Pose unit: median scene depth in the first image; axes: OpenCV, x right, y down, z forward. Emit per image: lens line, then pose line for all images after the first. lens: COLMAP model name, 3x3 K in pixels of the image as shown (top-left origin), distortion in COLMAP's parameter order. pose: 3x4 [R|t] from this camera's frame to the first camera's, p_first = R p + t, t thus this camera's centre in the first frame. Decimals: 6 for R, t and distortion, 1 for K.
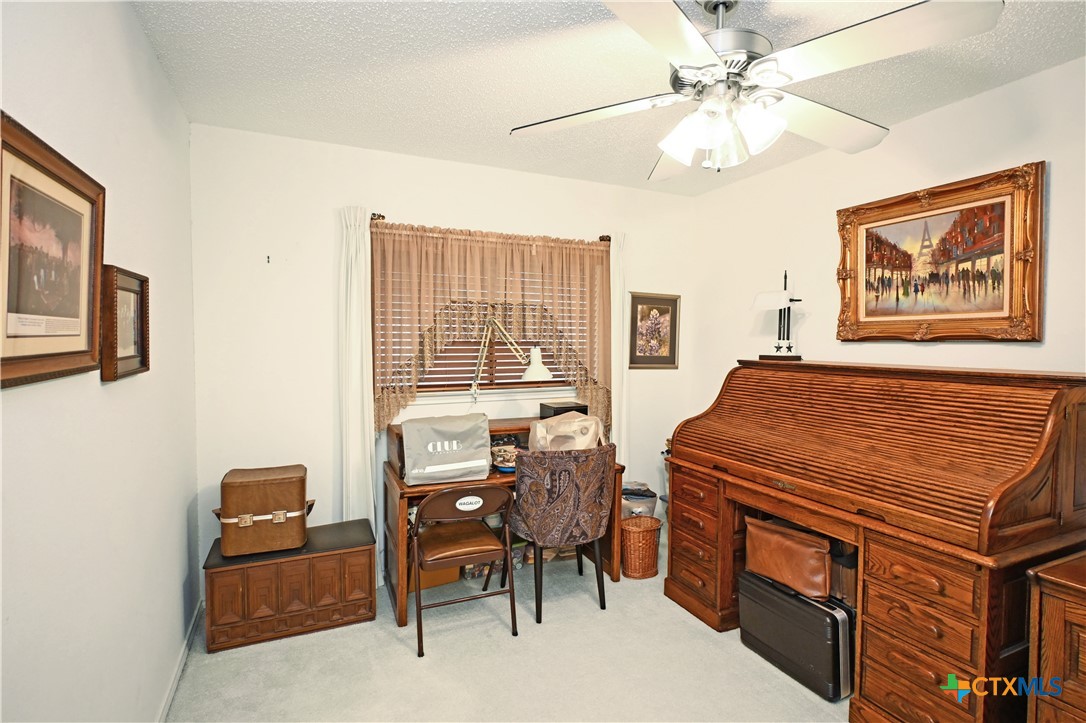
lens RADIAL K [[552.8, 0, 543.4], [0, 552.8, 356.4], [0, 0, 1]] dist [-0.009146, 0.002900]
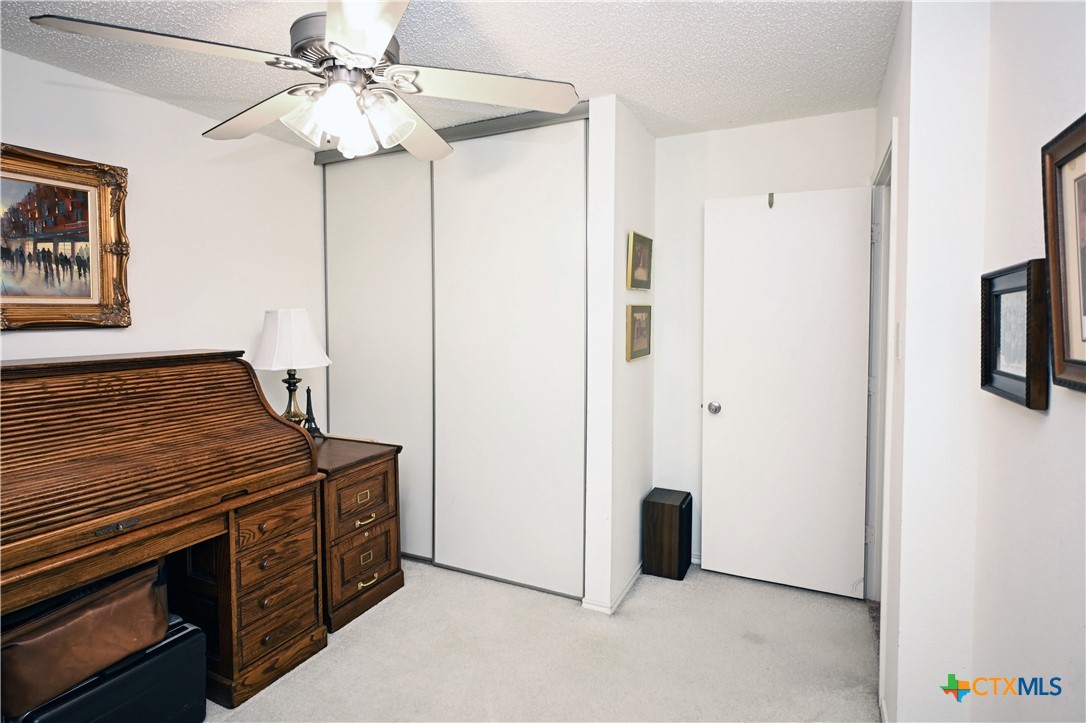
lens RADIAL K [[552.8, 0, 532.5], [0, 552.8, 320.9], [0, 0, 1]] dist [-0.009146, 0.002900]
pose [[-0.624809, -0.010103, 0.780713, -0.466045], [0.025390, 0.999125, 0.033250, -0.052087], [-0.780365, 0.040597, -0.624005, 0.971102]]
